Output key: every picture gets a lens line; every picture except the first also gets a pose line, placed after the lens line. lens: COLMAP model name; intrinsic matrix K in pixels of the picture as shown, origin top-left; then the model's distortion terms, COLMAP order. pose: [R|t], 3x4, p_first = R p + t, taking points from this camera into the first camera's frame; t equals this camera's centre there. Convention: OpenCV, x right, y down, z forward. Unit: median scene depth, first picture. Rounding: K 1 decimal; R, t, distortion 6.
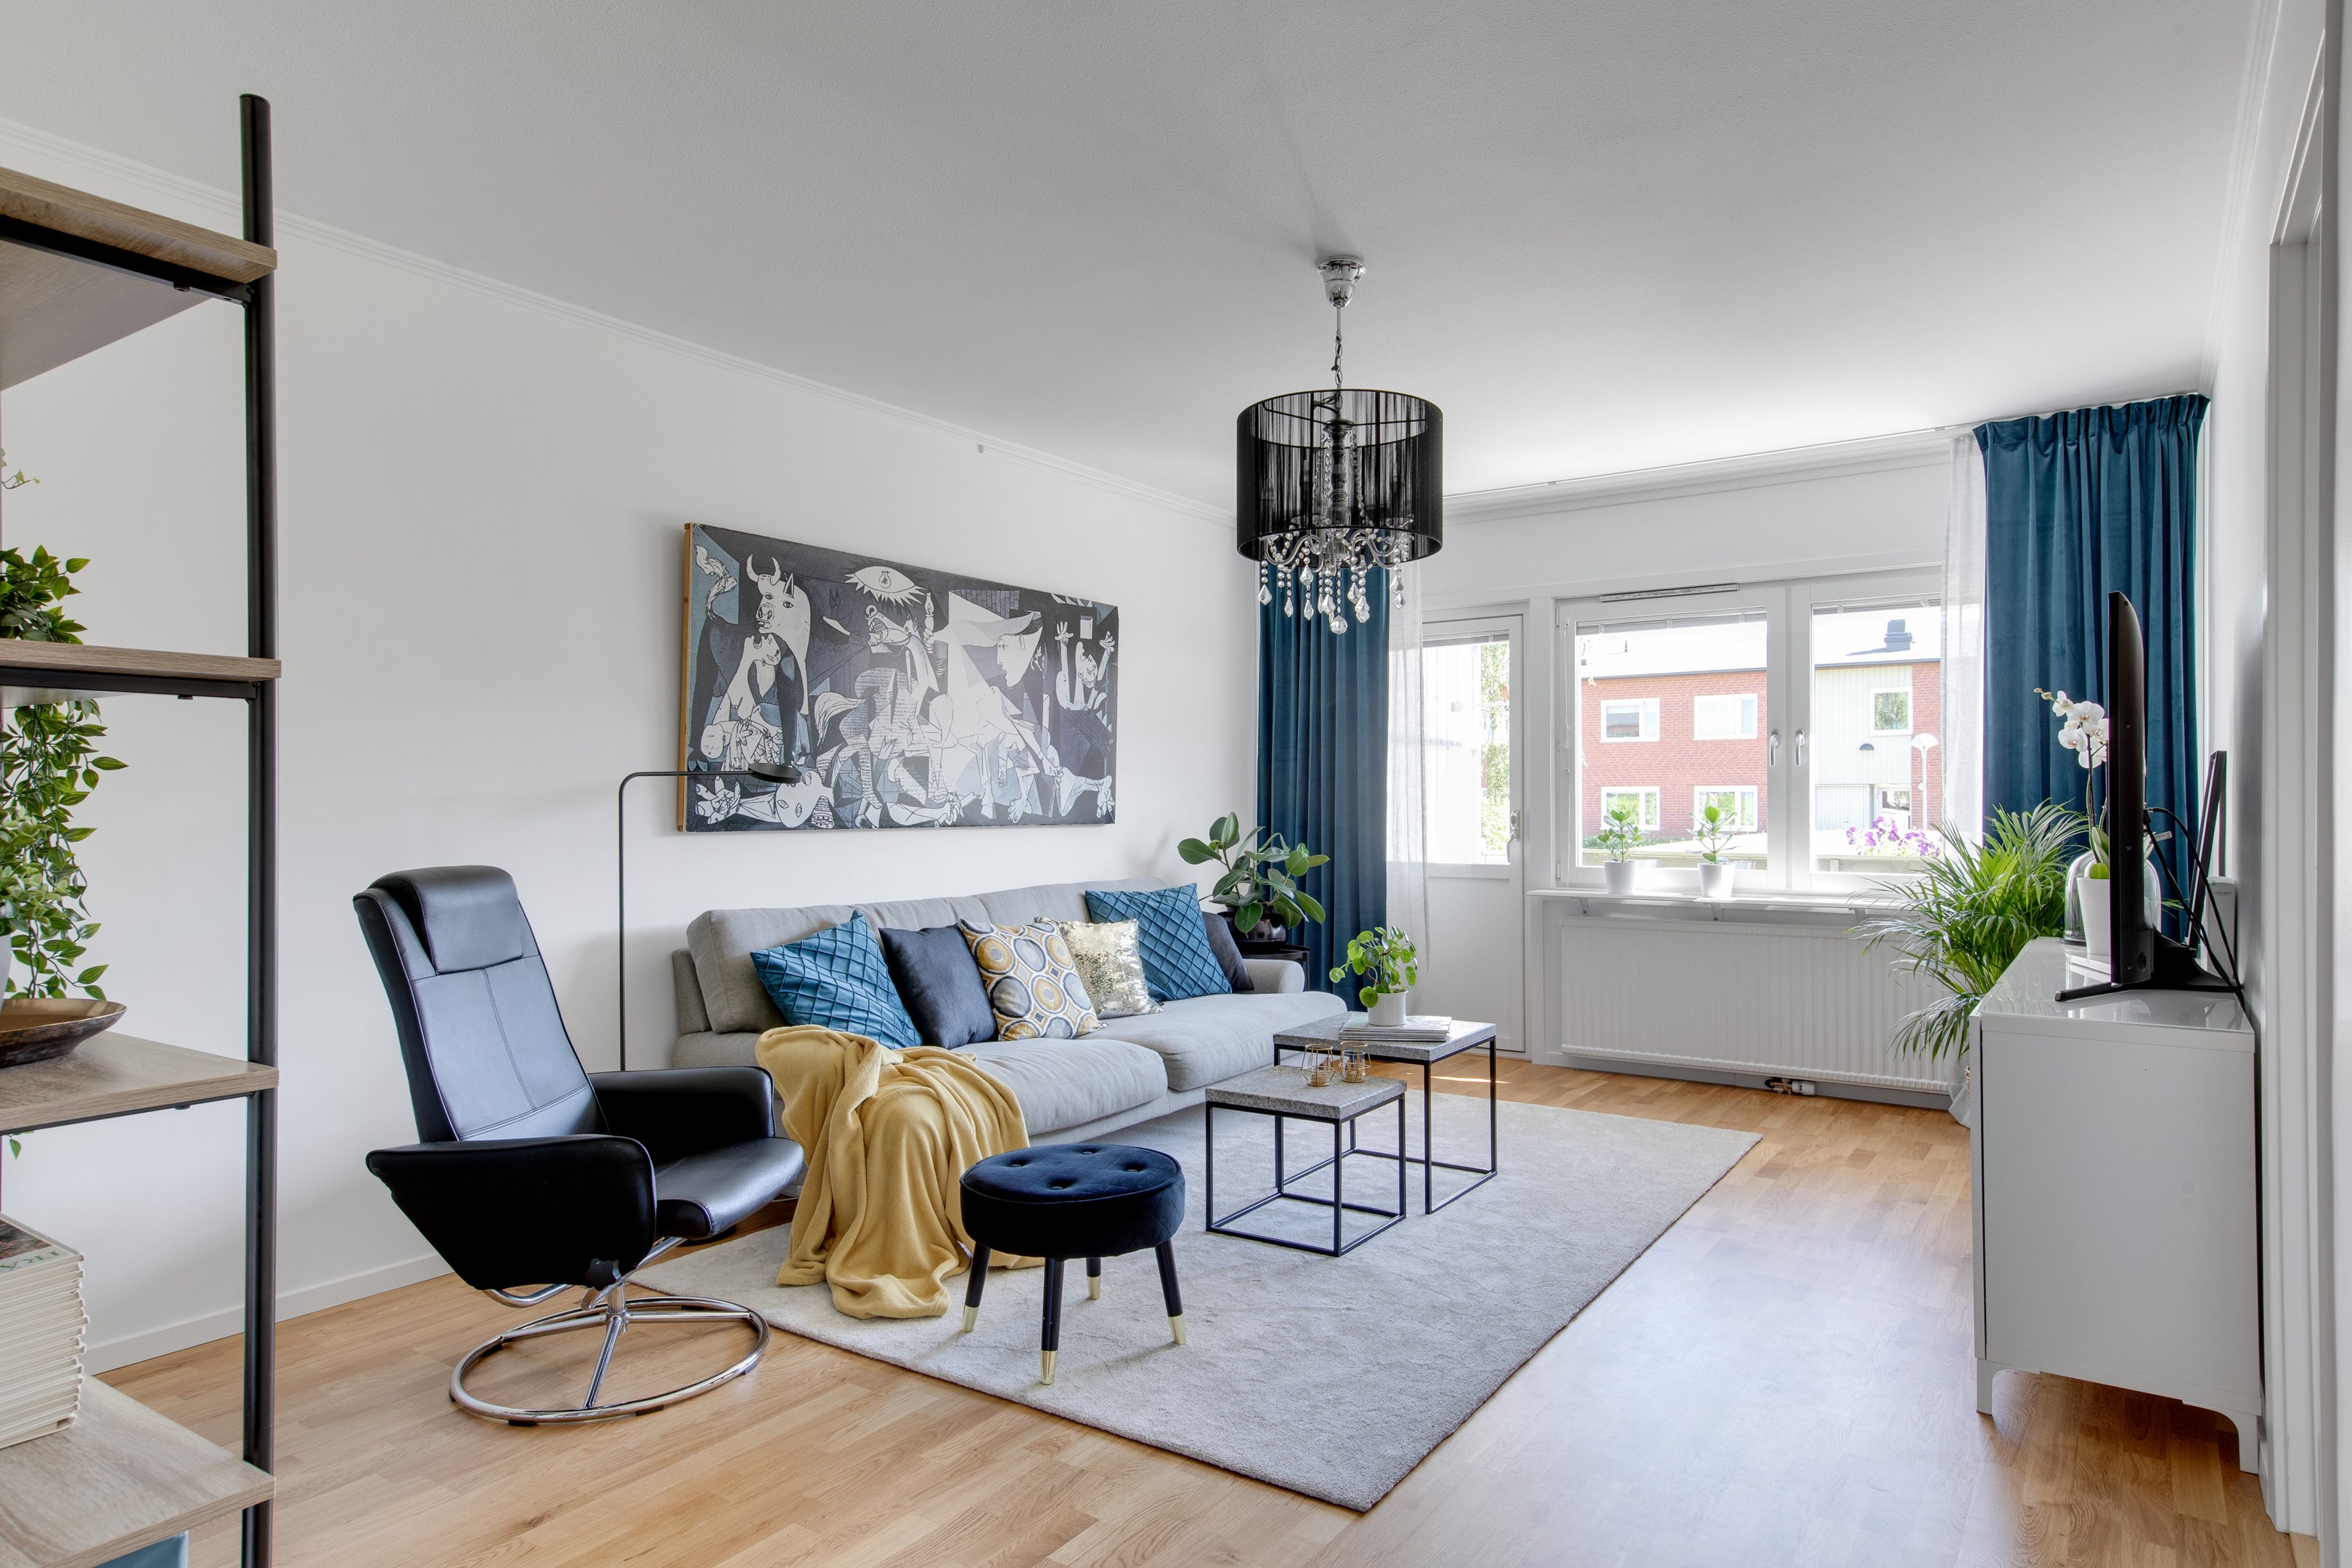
lens RADIAL K [[1379.3, 0, 1193.0], [0, 1379.3, 794.2], [0, 0, 1]] dist [0.028961, 0.000860]
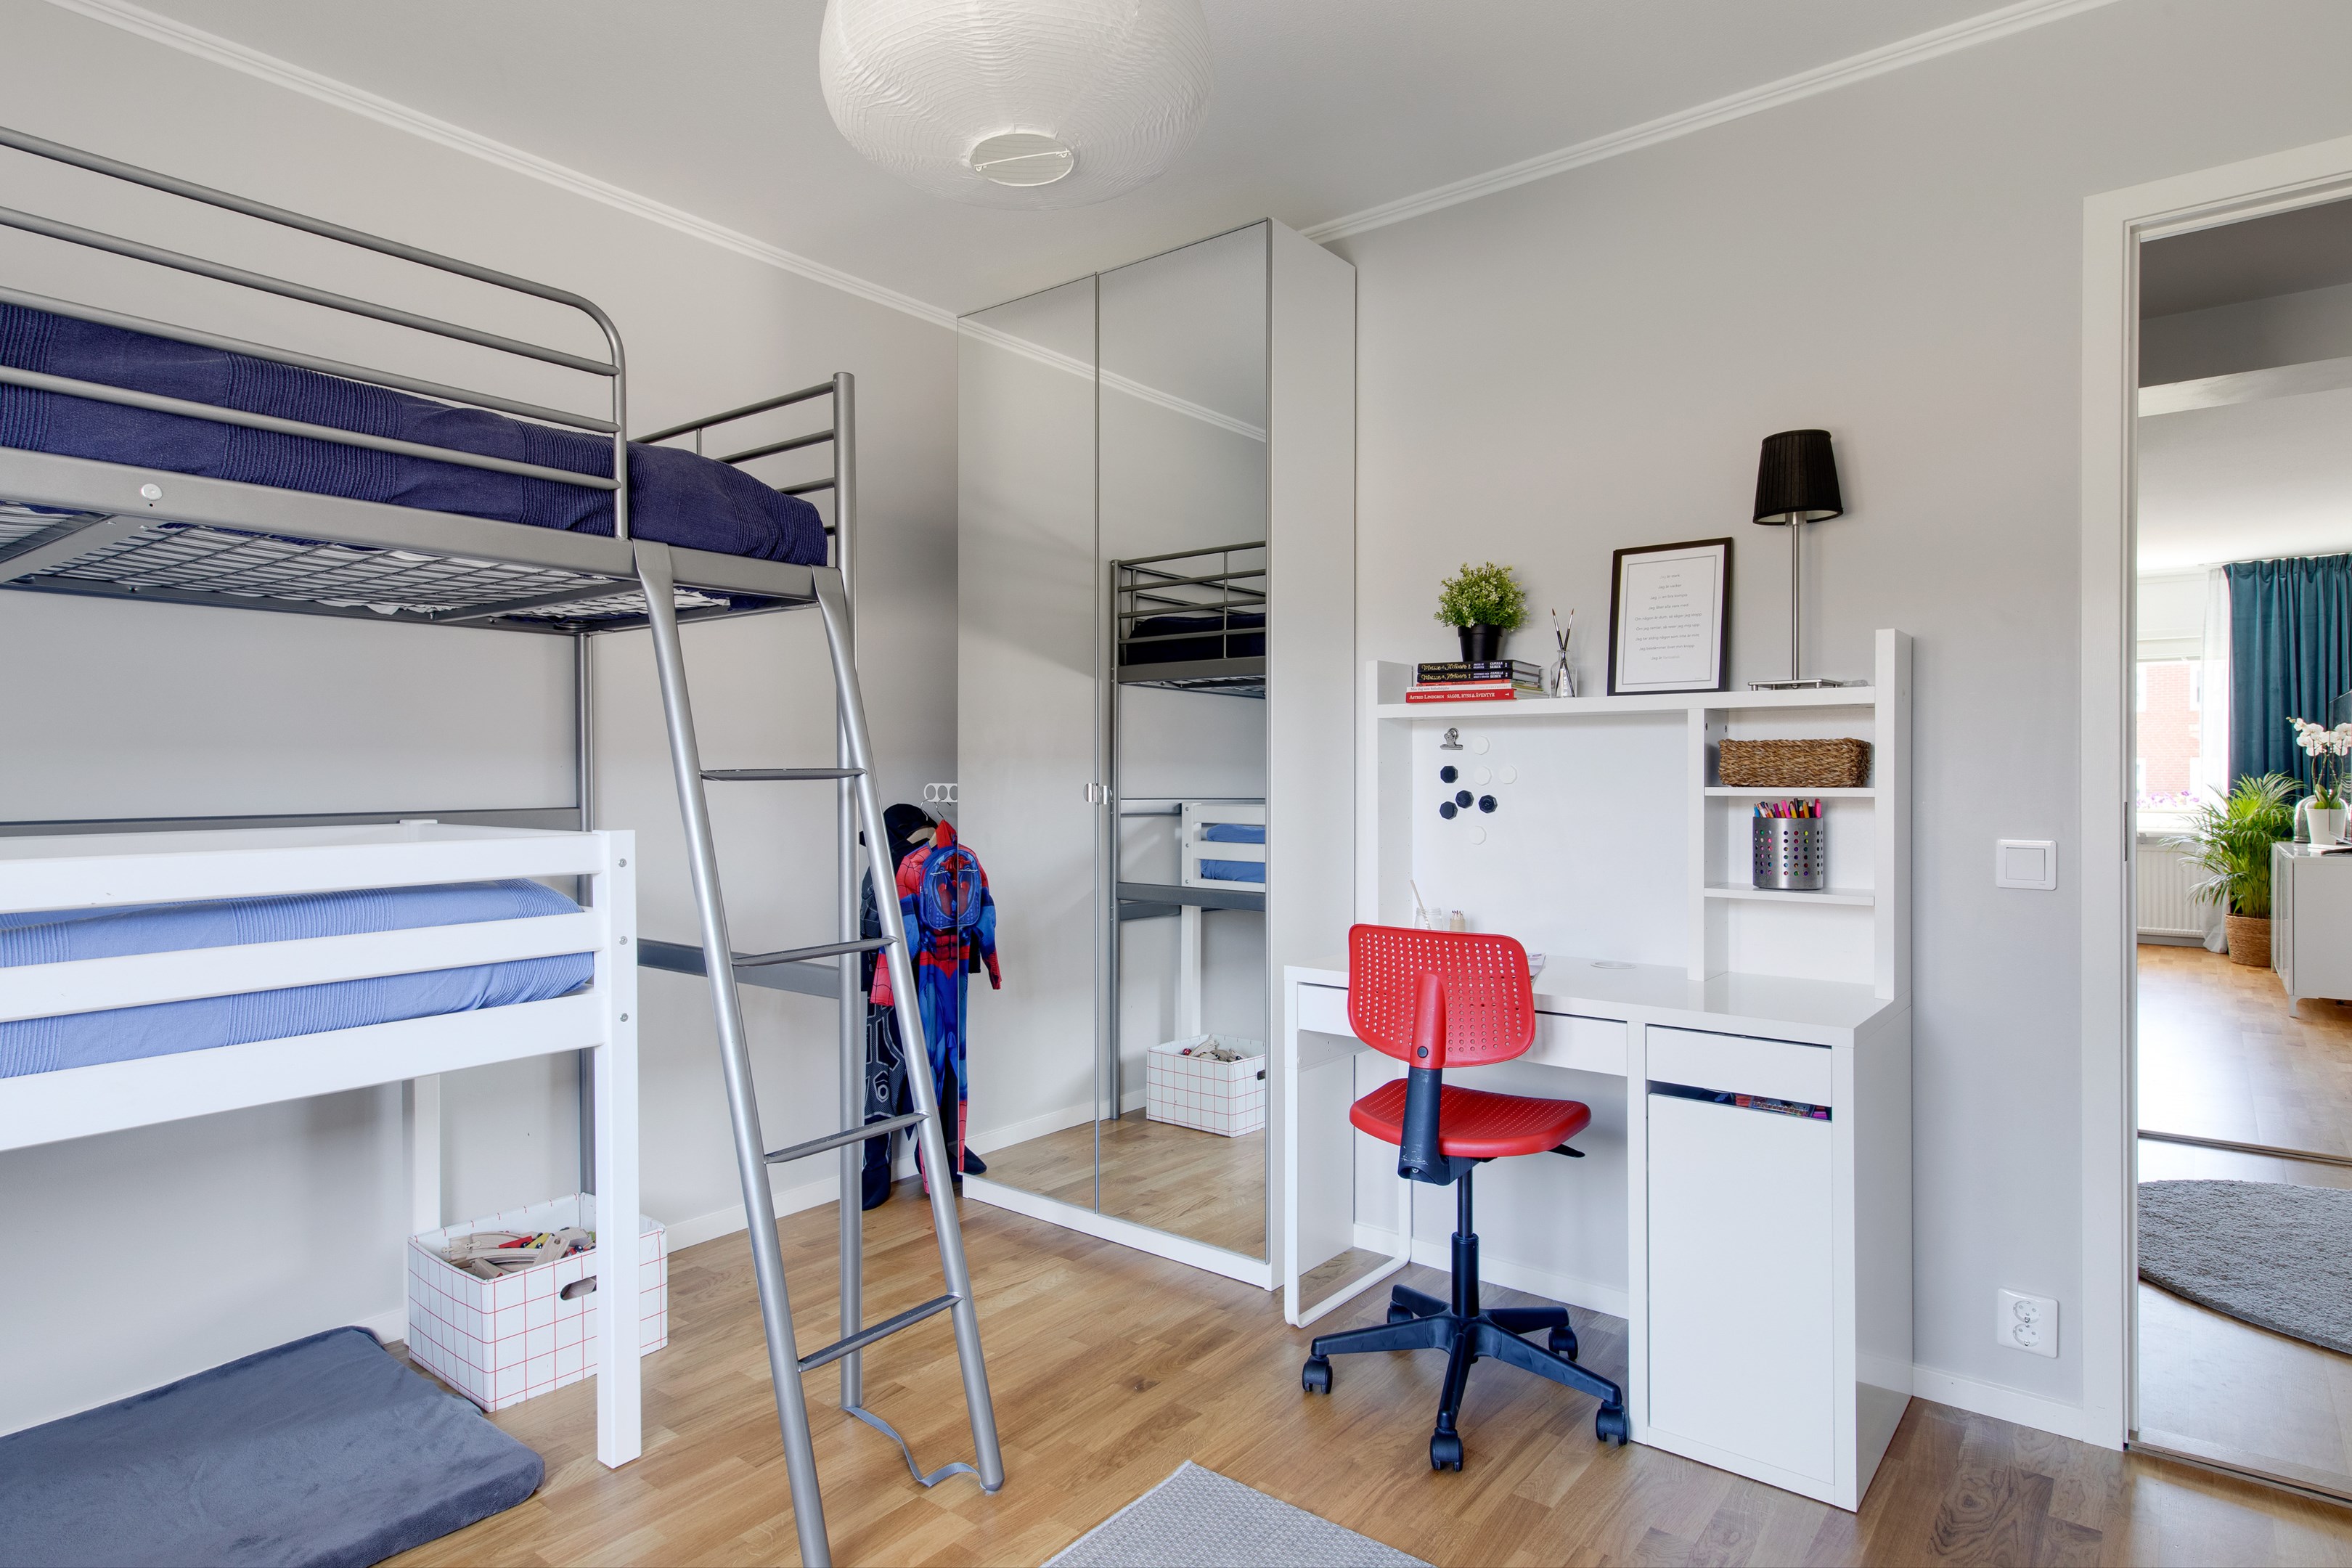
lens RADIAL K [[1268.0, 0, 1171.3], [0, 1268.0, 777.7], [0, 0, 1]] dist [-0.001084, 0.000573]
pose [[0.996014, 0.000542, -0.089196, -0.687273], [-0.000127, 0.999989, 0.004657, 0.004409], [0.089198, -0.004627, 0.996003, -0.800465]]
